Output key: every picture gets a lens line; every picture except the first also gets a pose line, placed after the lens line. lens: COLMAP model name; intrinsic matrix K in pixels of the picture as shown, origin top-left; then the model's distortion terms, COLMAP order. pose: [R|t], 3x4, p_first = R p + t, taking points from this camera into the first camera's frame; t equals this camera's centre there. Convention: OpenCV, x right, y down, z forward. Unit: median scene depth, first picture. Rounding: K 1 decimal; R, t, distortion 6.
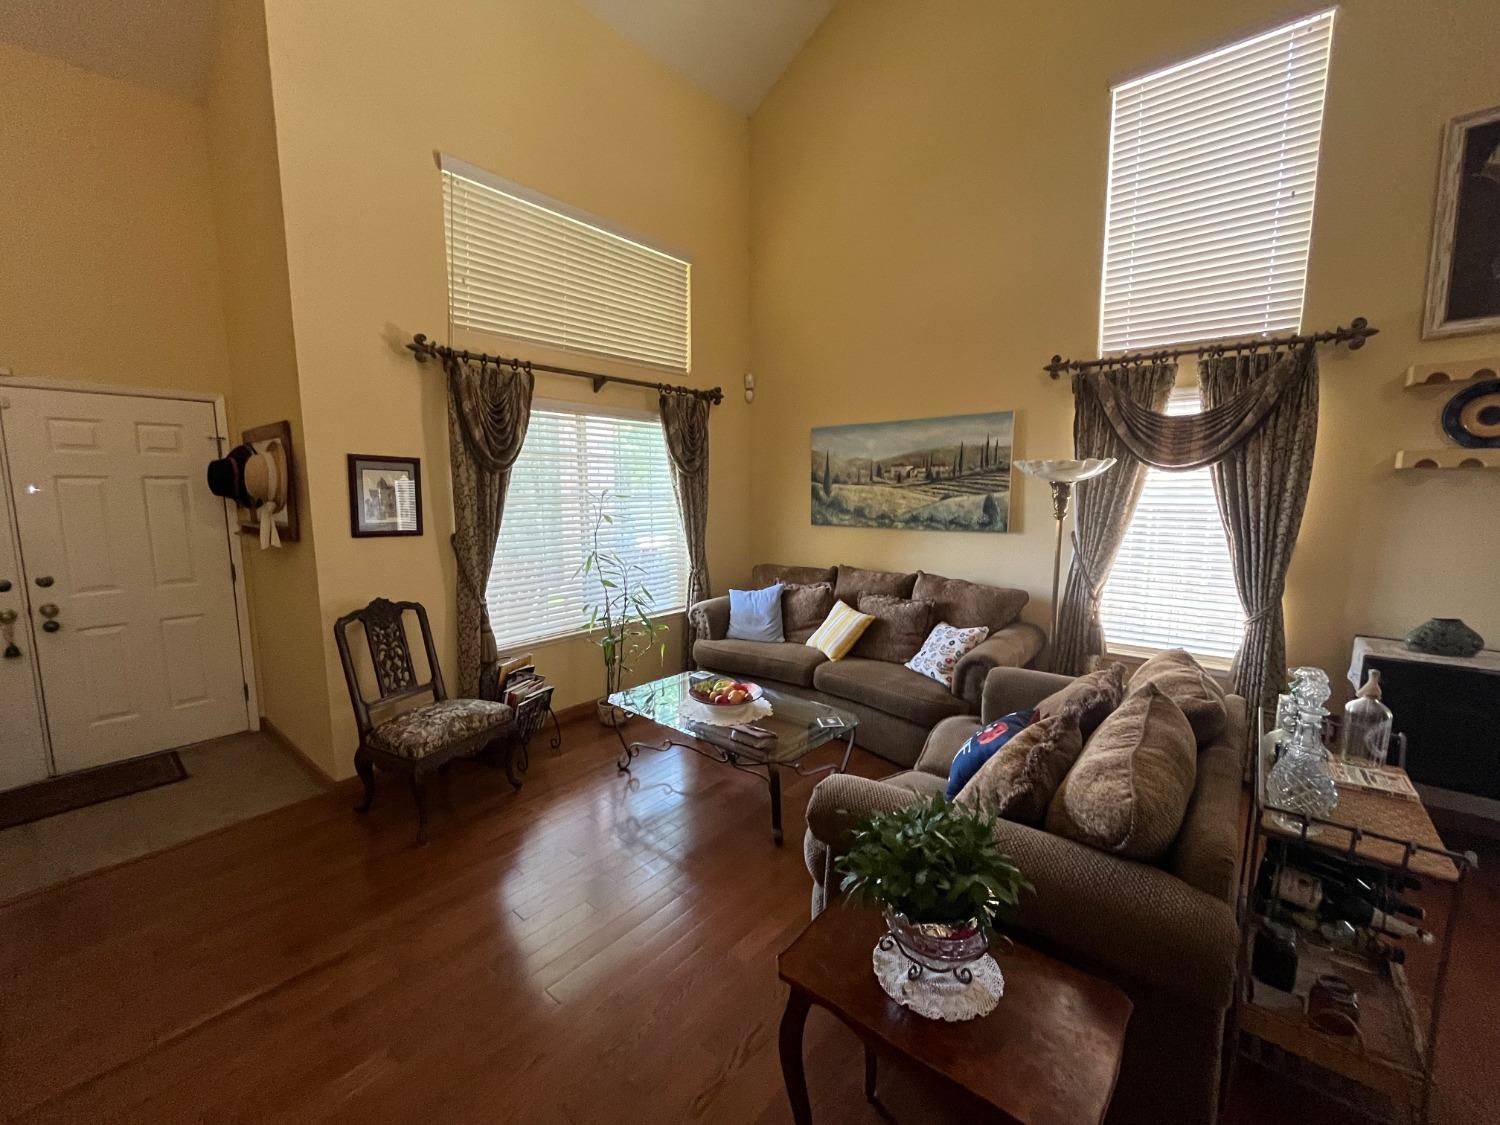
lens RADIAL K [[603.3, 0, 751.4], [0, 603.3, 563.8], [0, 0, 1]] dist [-0.003356, 0.000107]
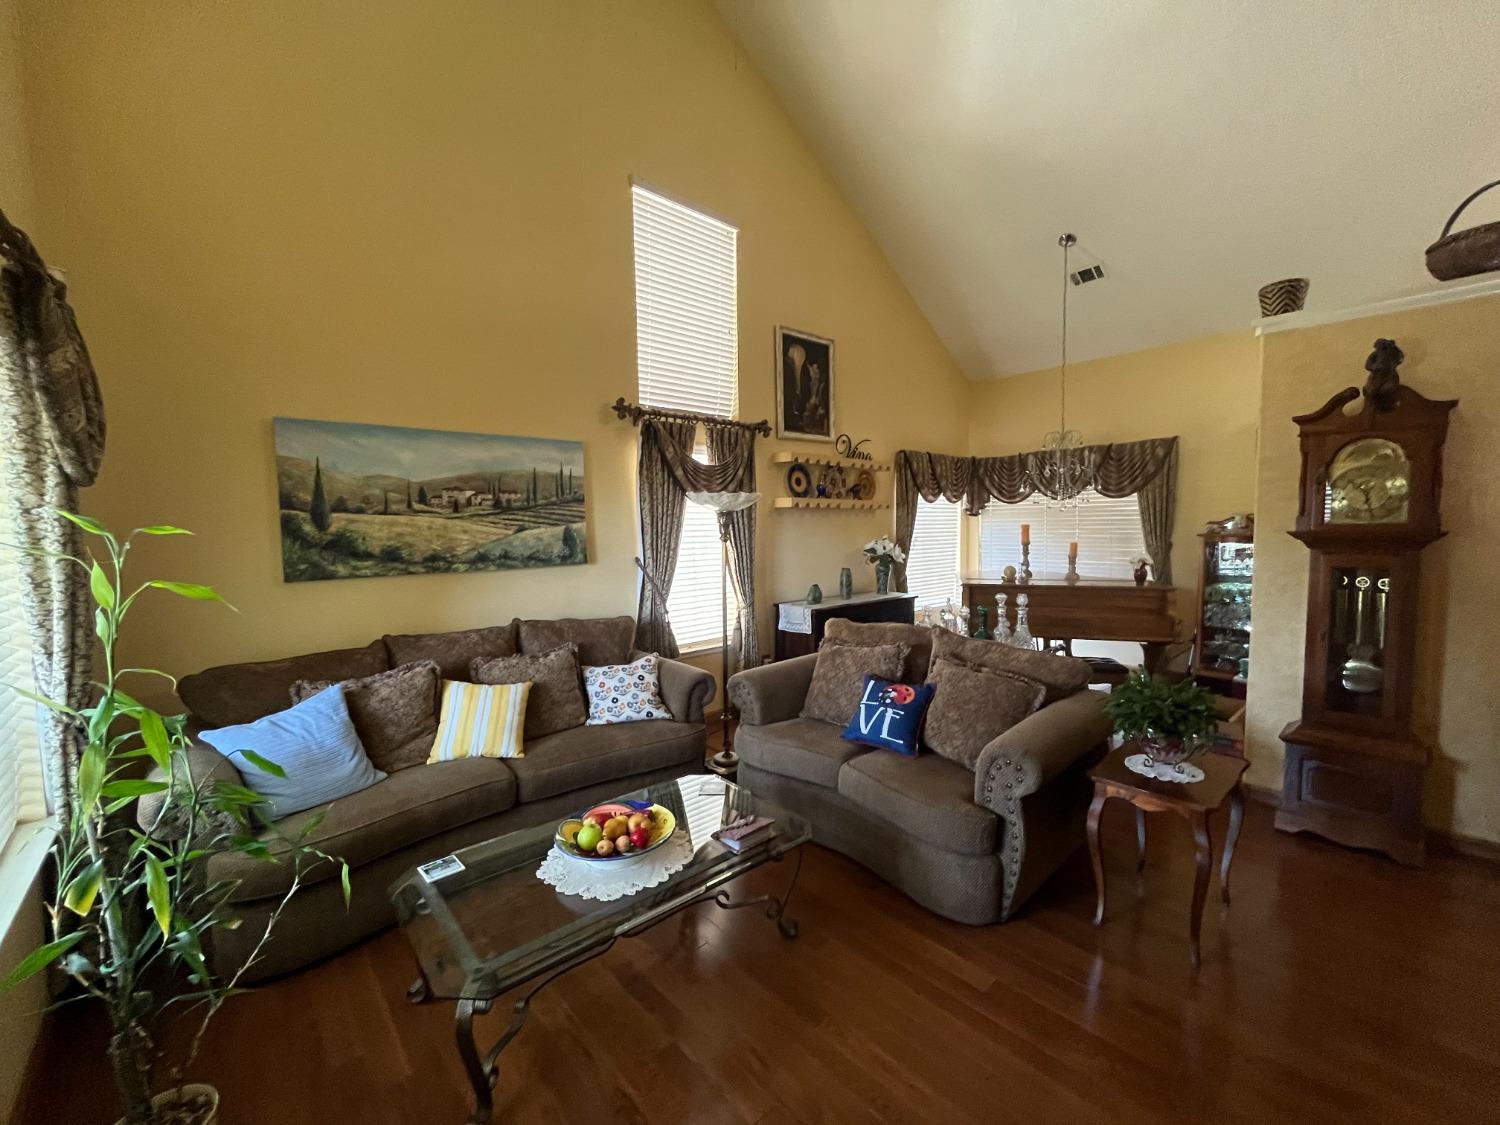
lens RADIAL K [[603.3, 0, 748.1], [0, 603.3, 563.9], [0, 0, 1]] dist [-0.003356, 0.000107]
pose [[0.142882, -0.063499, 0.987701, -0.477098], [0.136767, 0.989633, 0.043839, -0.054696], [-0.980245, 0.128821, 0.150086, 0.553675]]
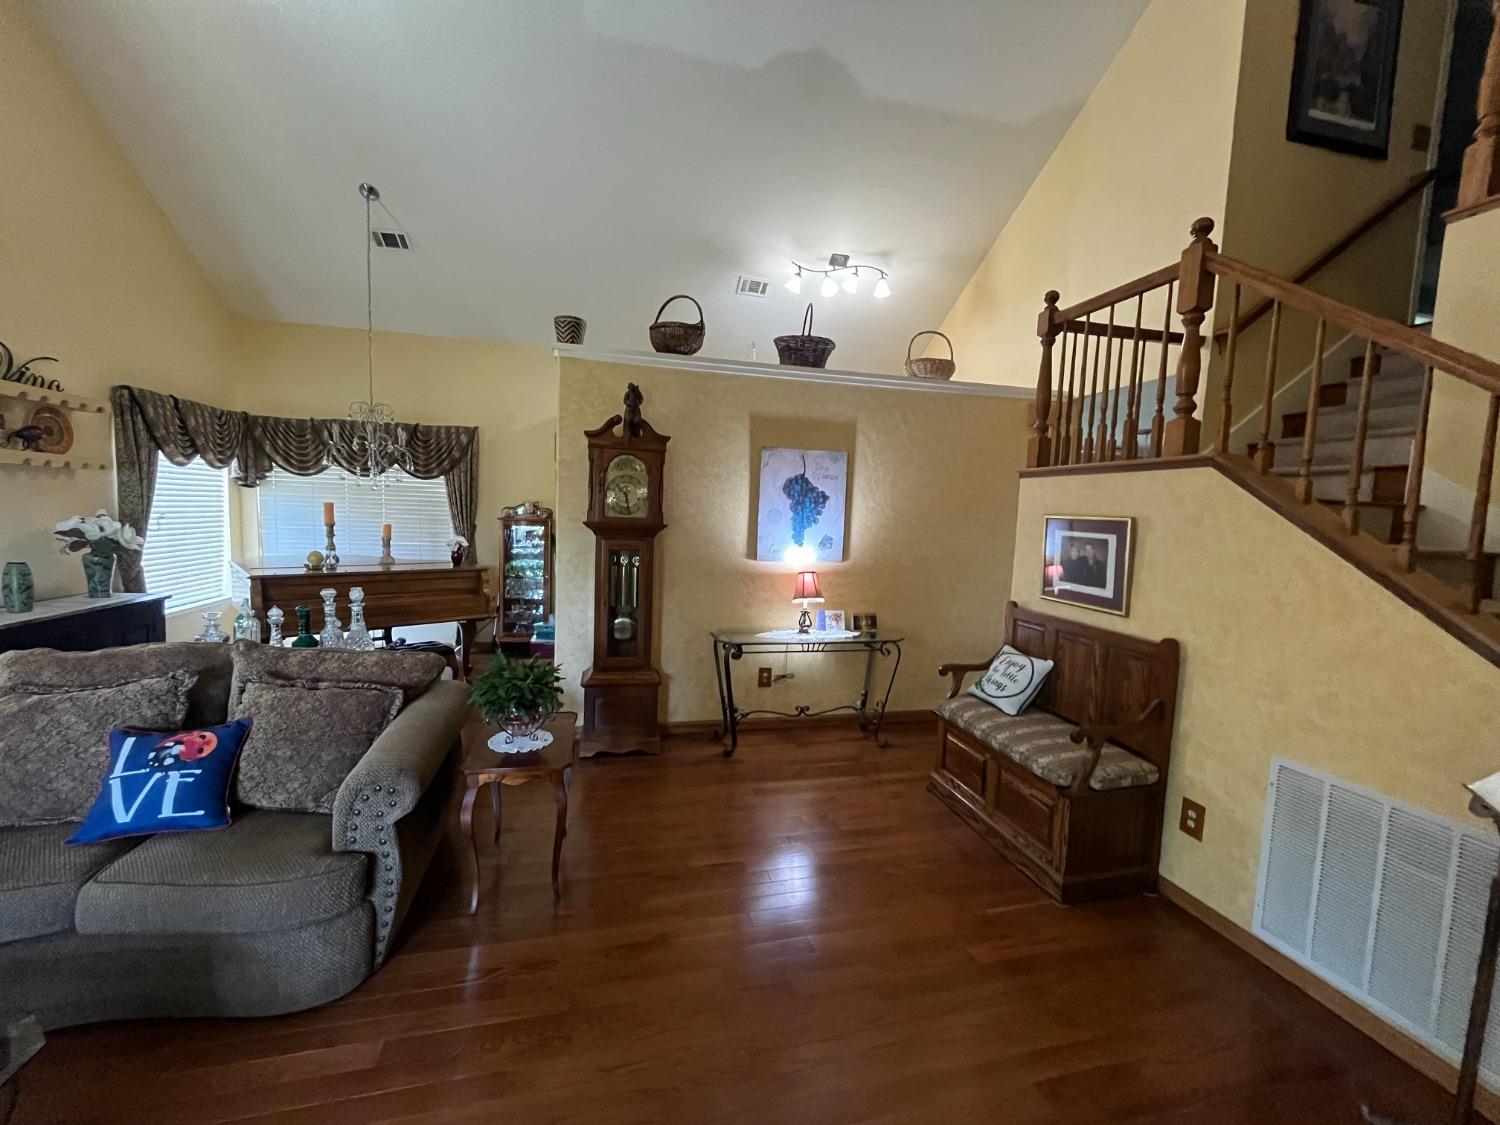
lens RADIAL K [[603.3, 0, 748.5], [0, 603.3, 561.6], [0, 0, 1]] dist [-0.003356, 0.000107]
pose [[-0.807331, -0.080898, 0.584527, -0.414143], [0.036475, 0.981823, 0.186262, -0.071820], [-0.588970, 0.171696, -0.789705, 0.596826]]
